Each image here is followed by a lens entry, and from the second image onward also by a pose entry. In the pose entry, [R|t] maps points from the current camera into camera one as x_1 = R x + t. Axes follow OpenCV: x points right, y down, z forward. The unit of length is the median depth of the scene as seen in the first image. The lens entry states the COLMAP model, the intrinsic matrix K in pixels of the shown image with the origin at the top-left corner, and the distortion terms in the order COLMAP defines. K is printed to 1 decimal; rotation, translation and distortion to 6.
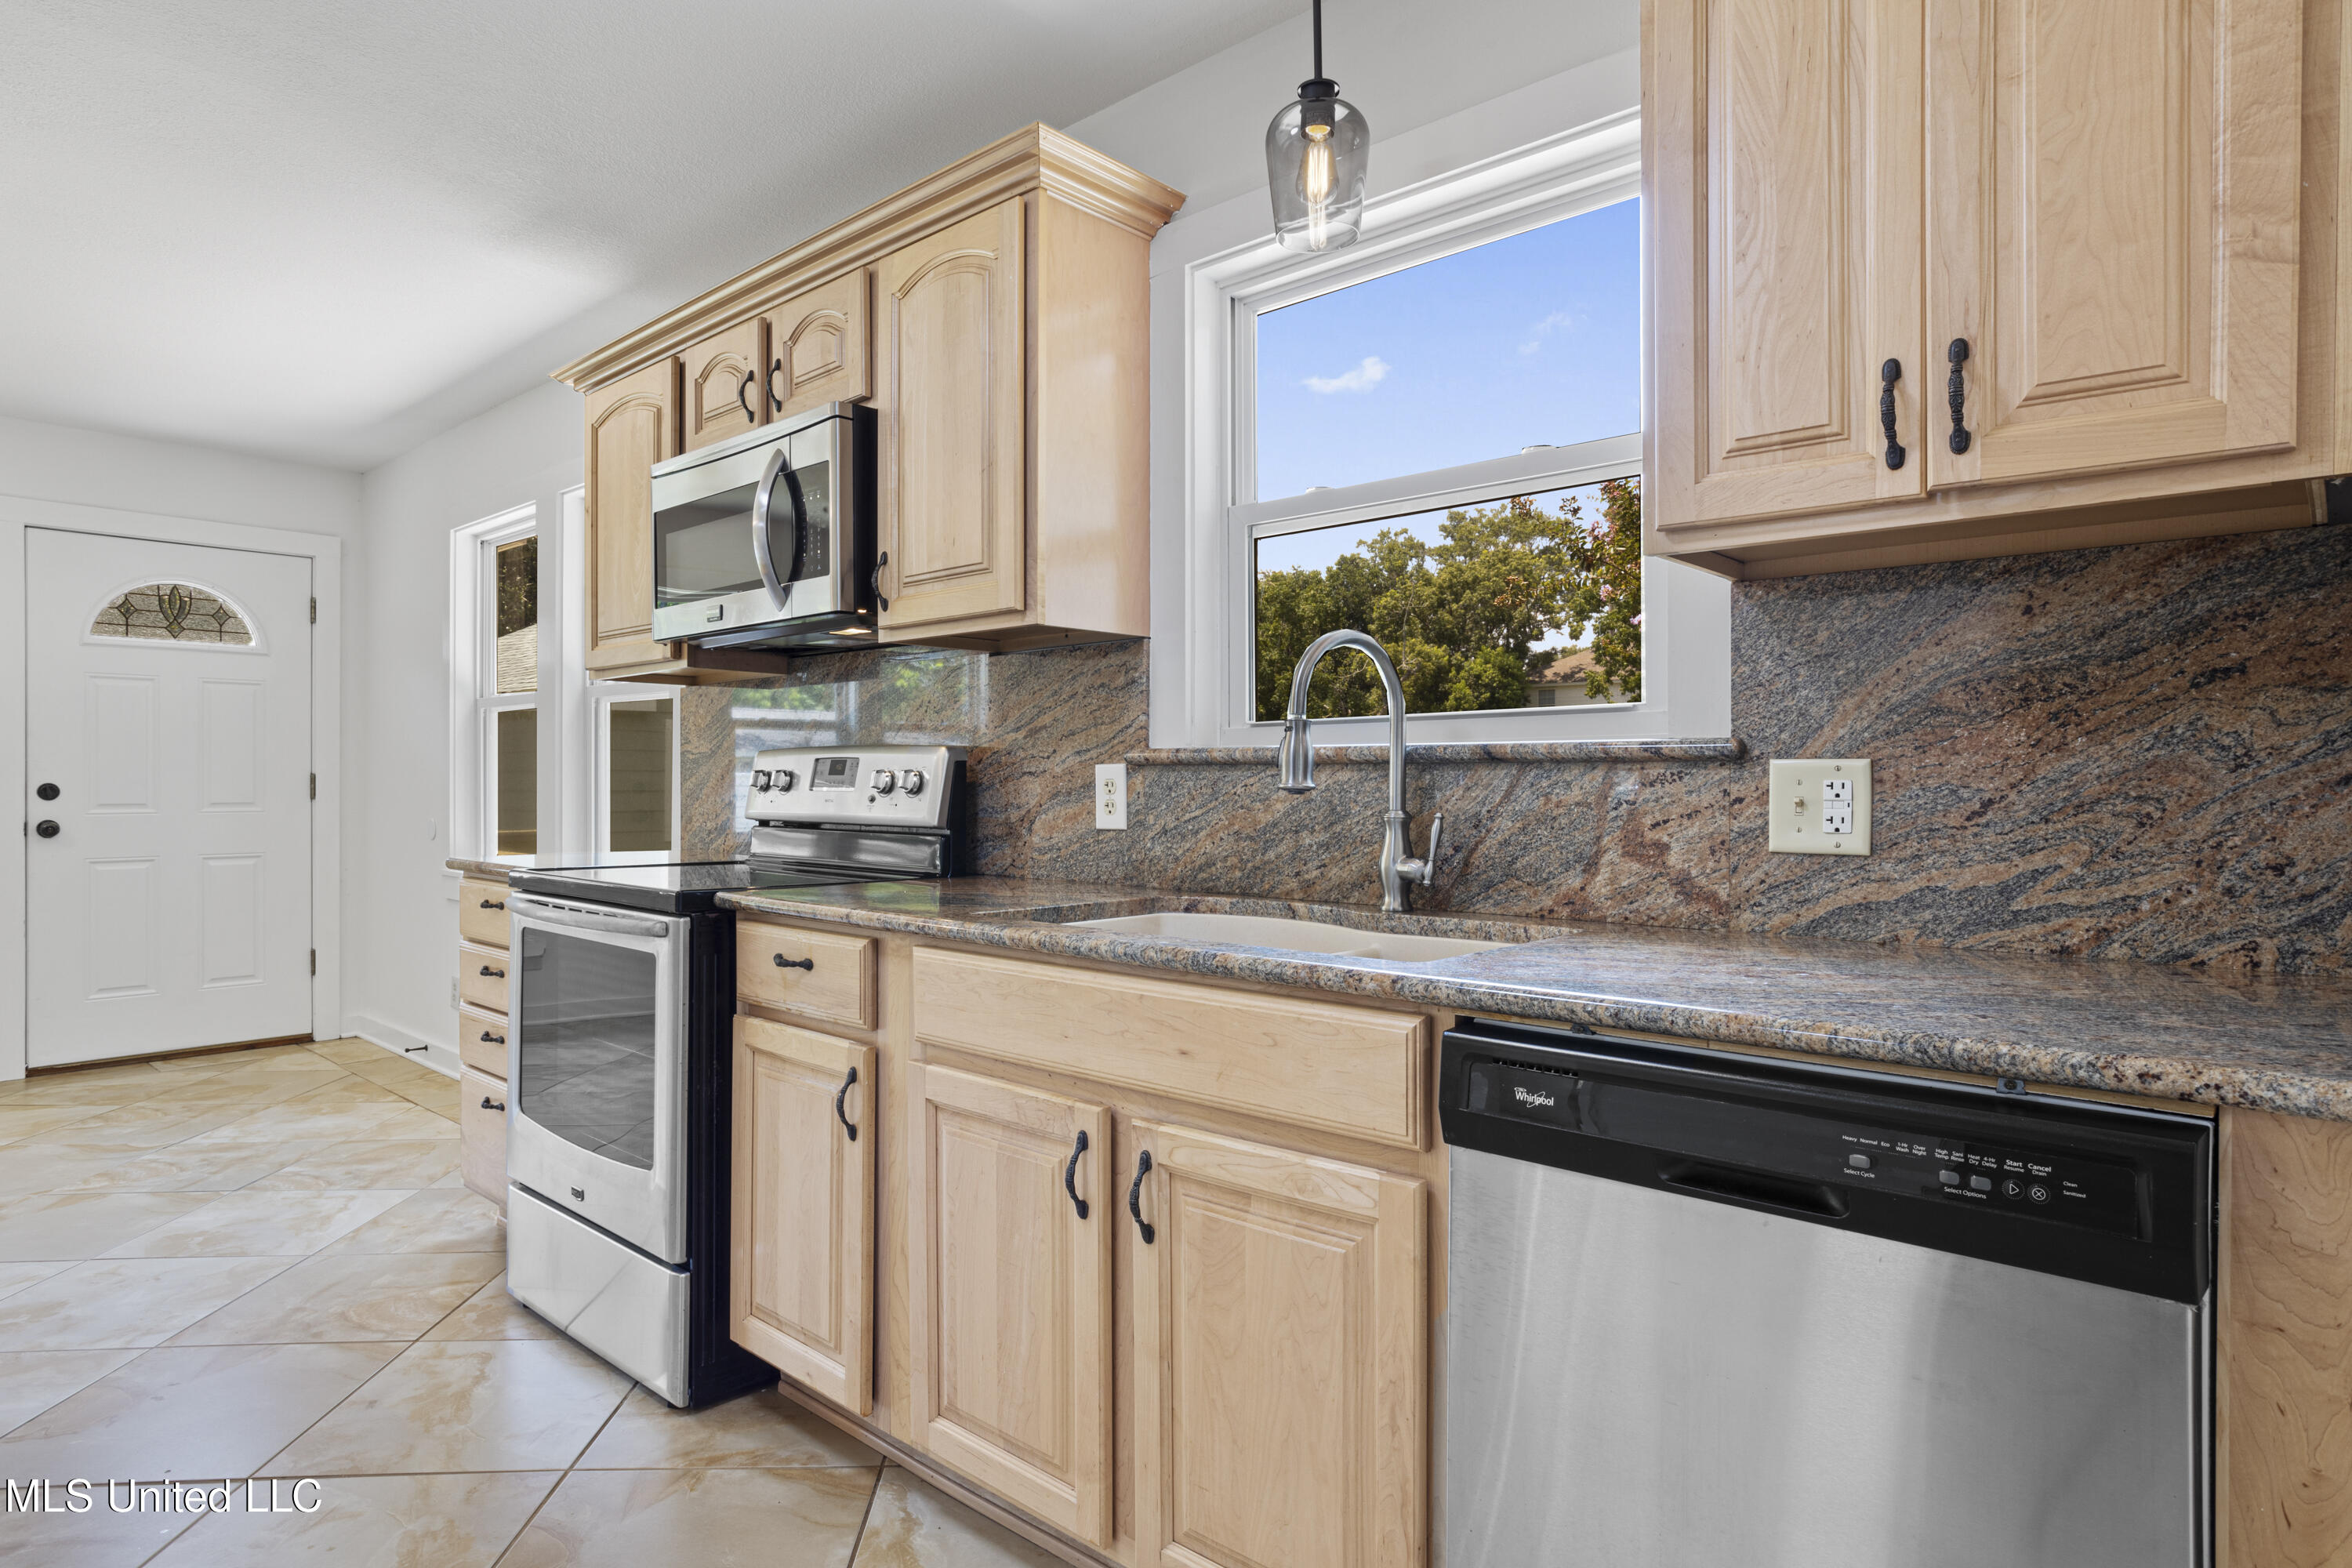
lens RADIAL K [[1280.3, 0, 1185.1], [0, 1280.3, 797.0], [0, 0, 1]] dist [-0.024982, 0.010604]
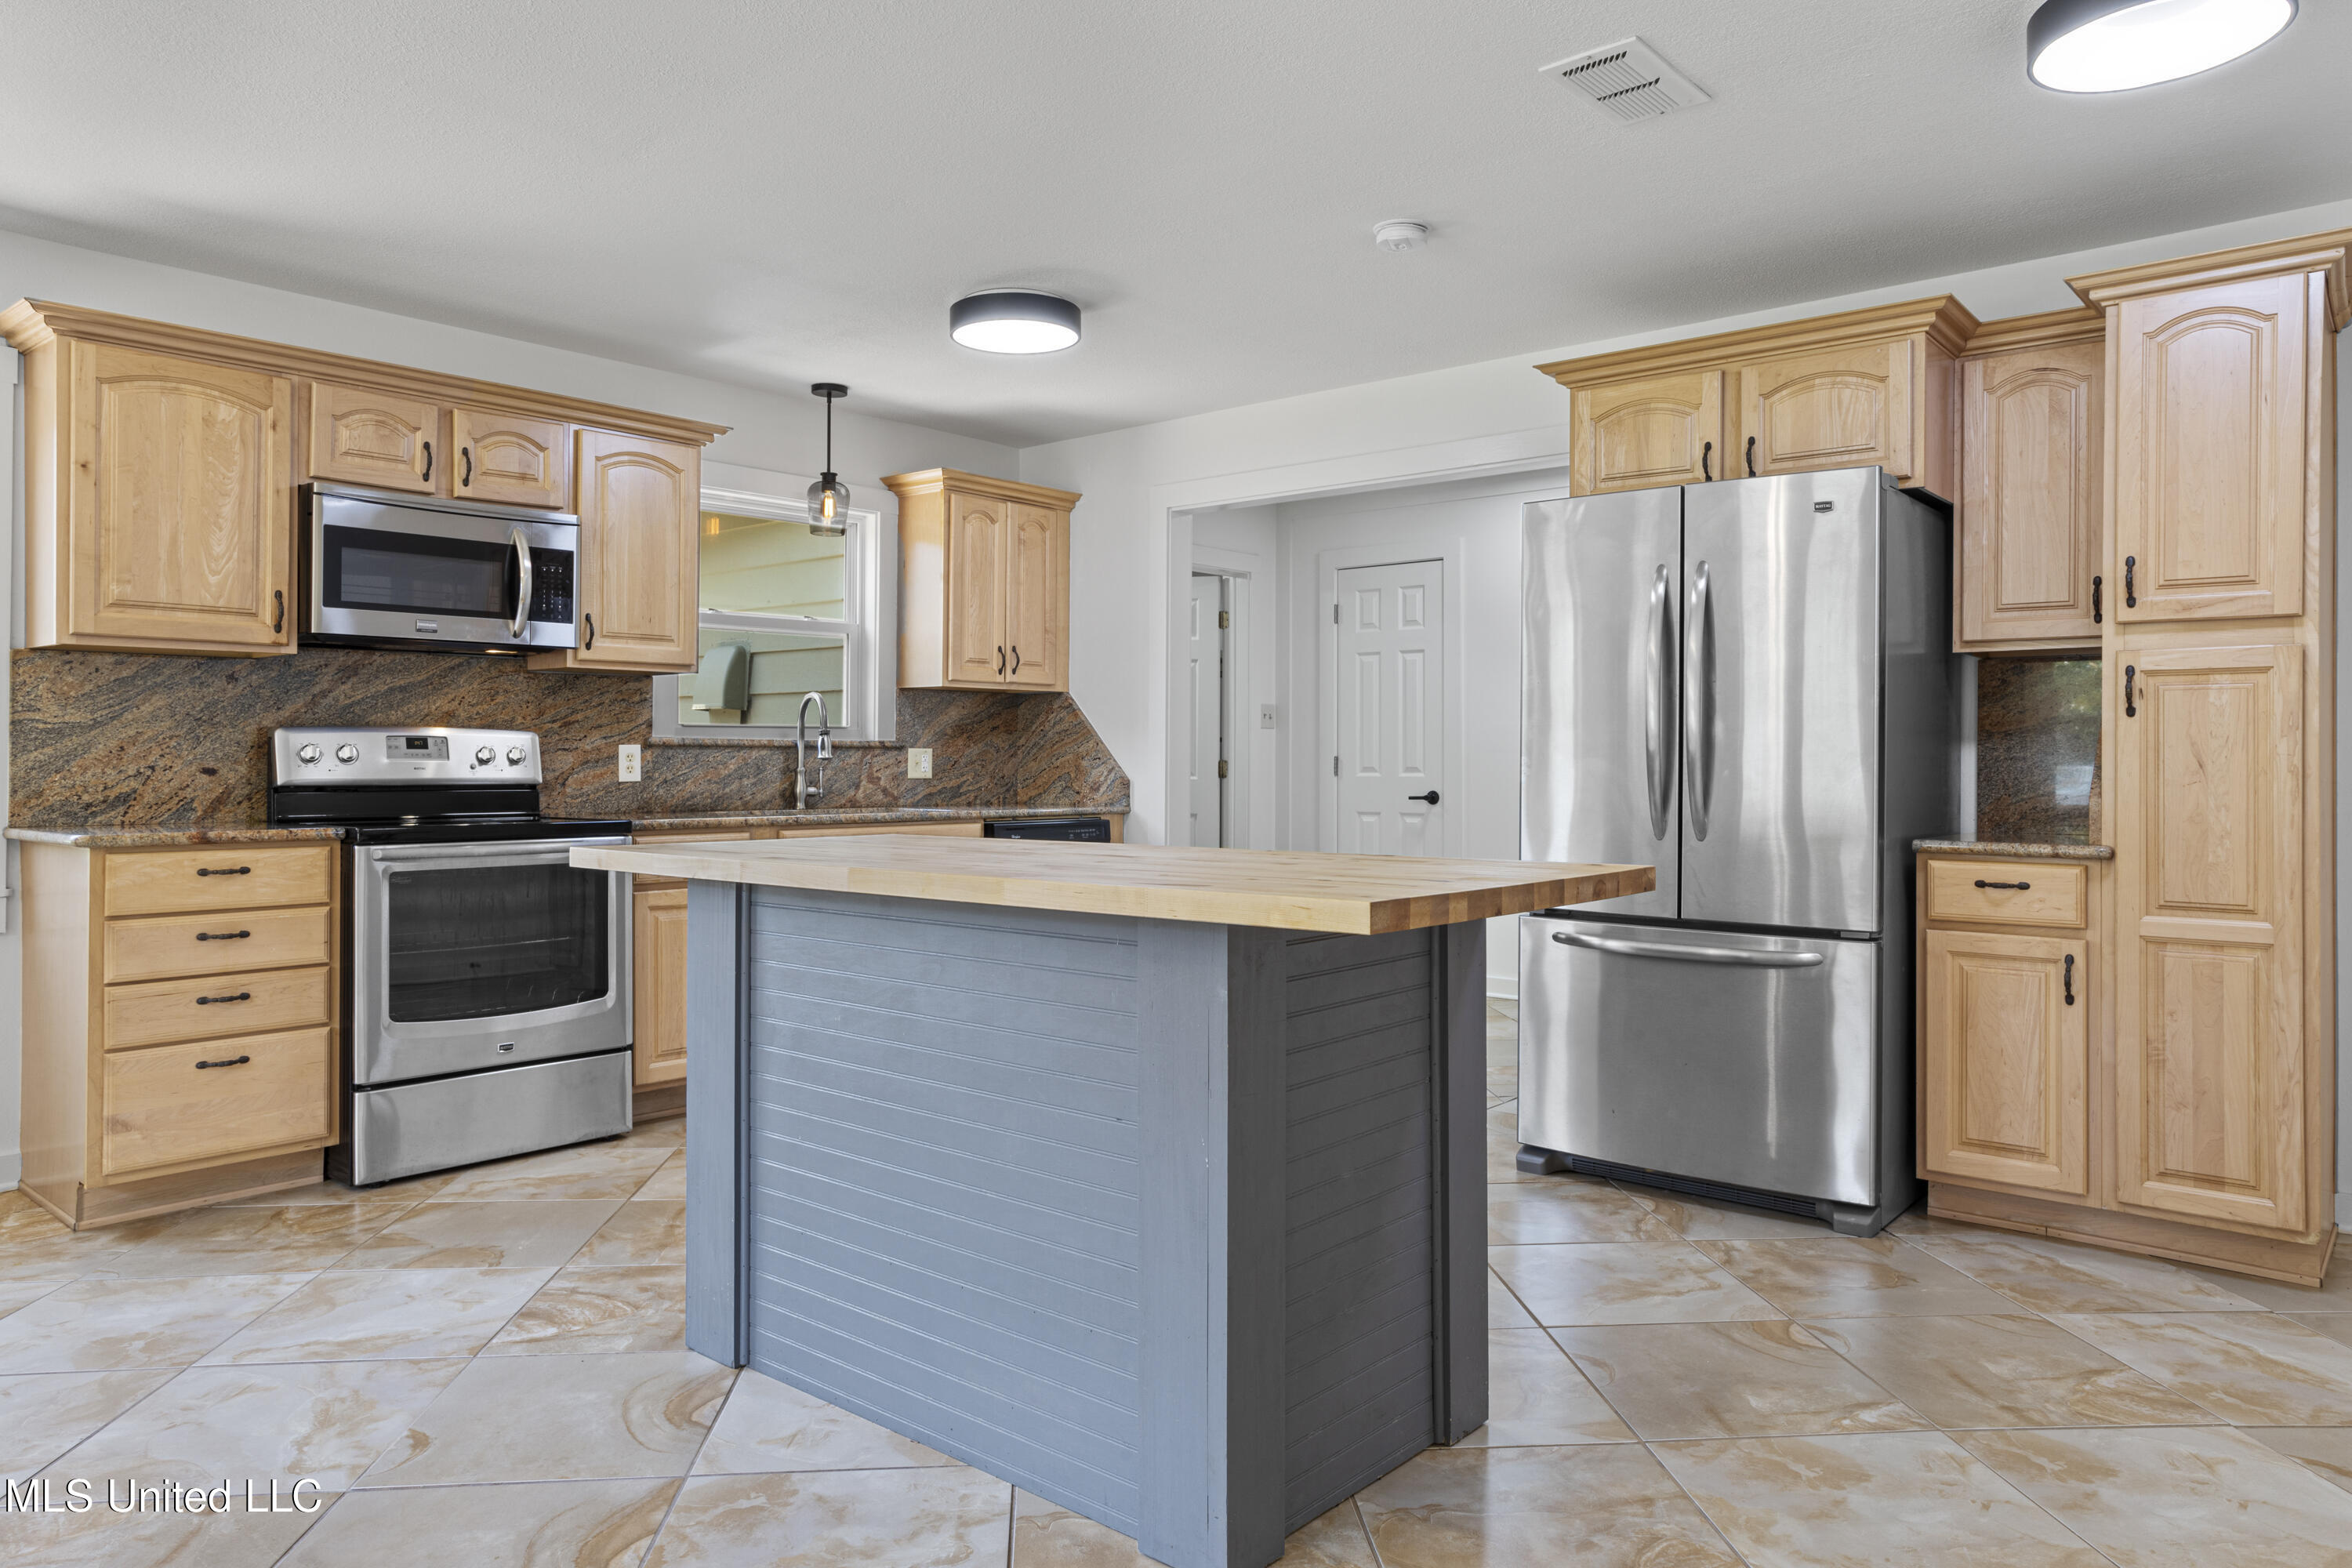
lens RADIAL K [[1513.2, 0, 1172.7], [0, 1513.2, 745.0], [0, 0, 1]] dist [-0.014734, 0.018782]
pose [[-0.011968, 0.007268, 0.999902, -2.110425], [0.008935, 0.999934, -0.007161, -0.003601], [-0.999888, 0.008848, -0.012032, 0.275017]]
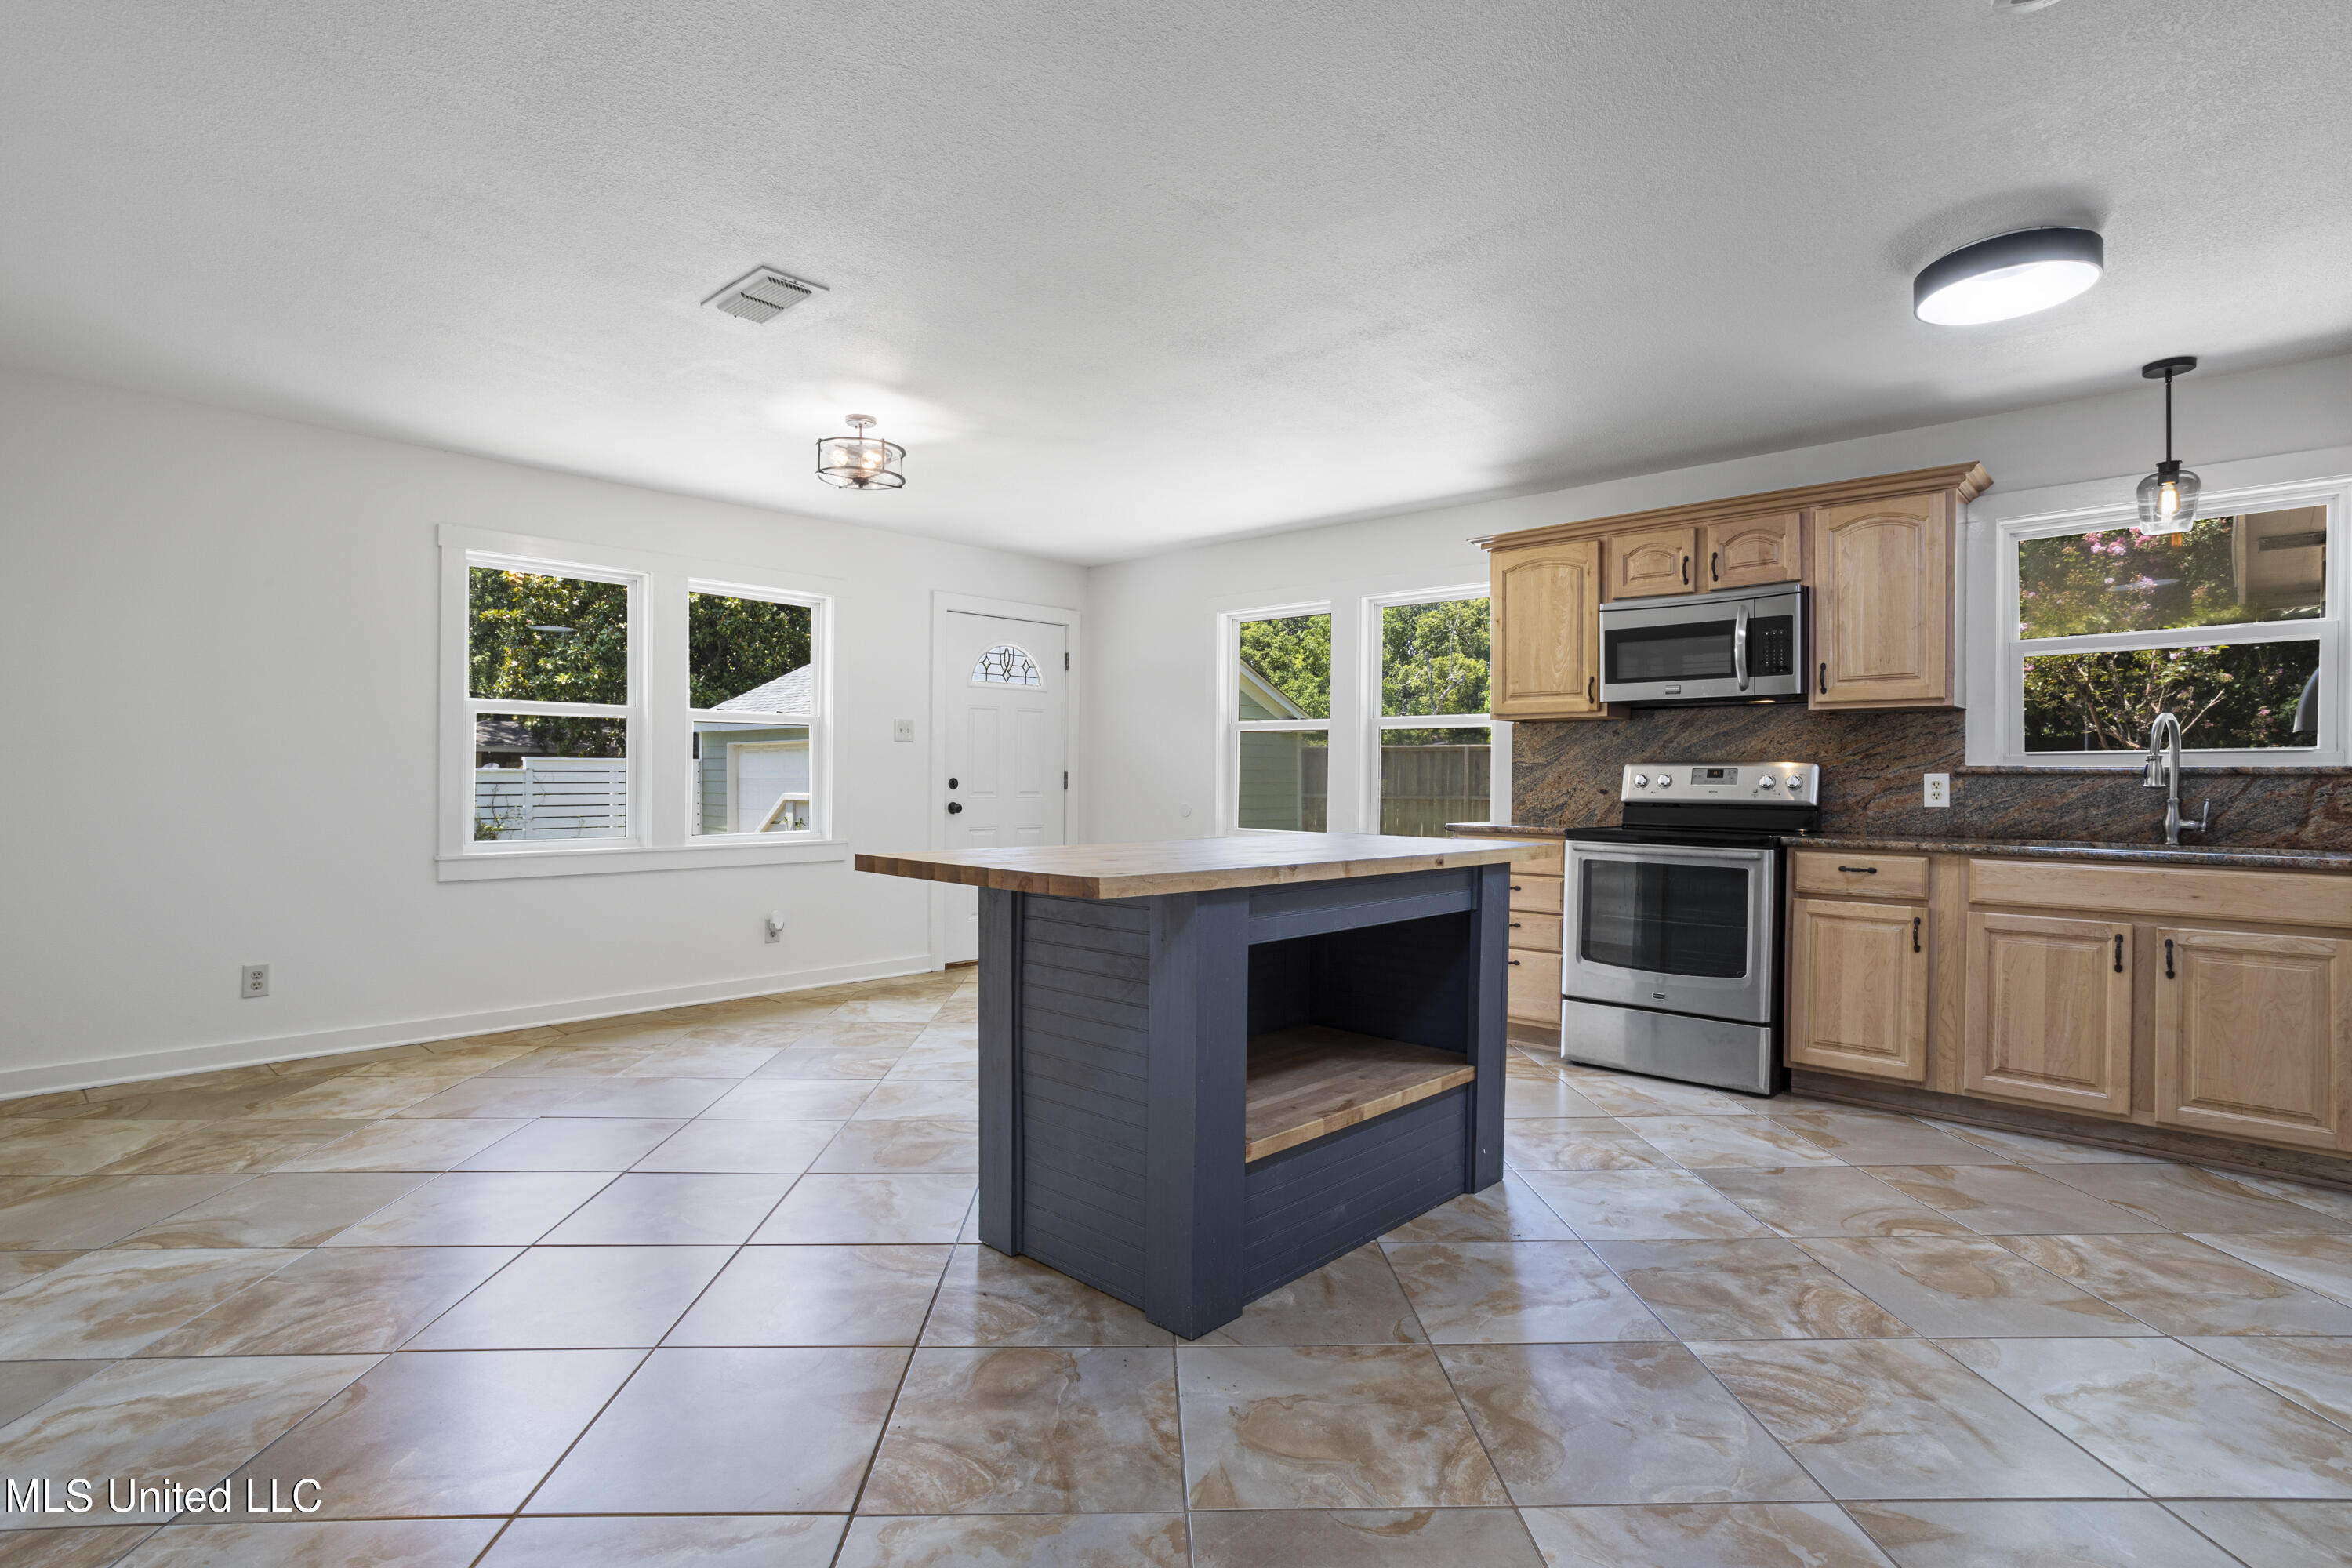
lens RADIAL K [[1143.4, 0, 1176.5], [0, 1143.4, 782.4], [0, 0, 1]] dist [-0.032039, 0.015392]
pose [[0.999559, 0.005268, -0.029225, -1.130945], [-0.005478, 0.999960, -0.007125, 0.006117], [0.029186, 0.007282, 0.999547, -0.716808]]
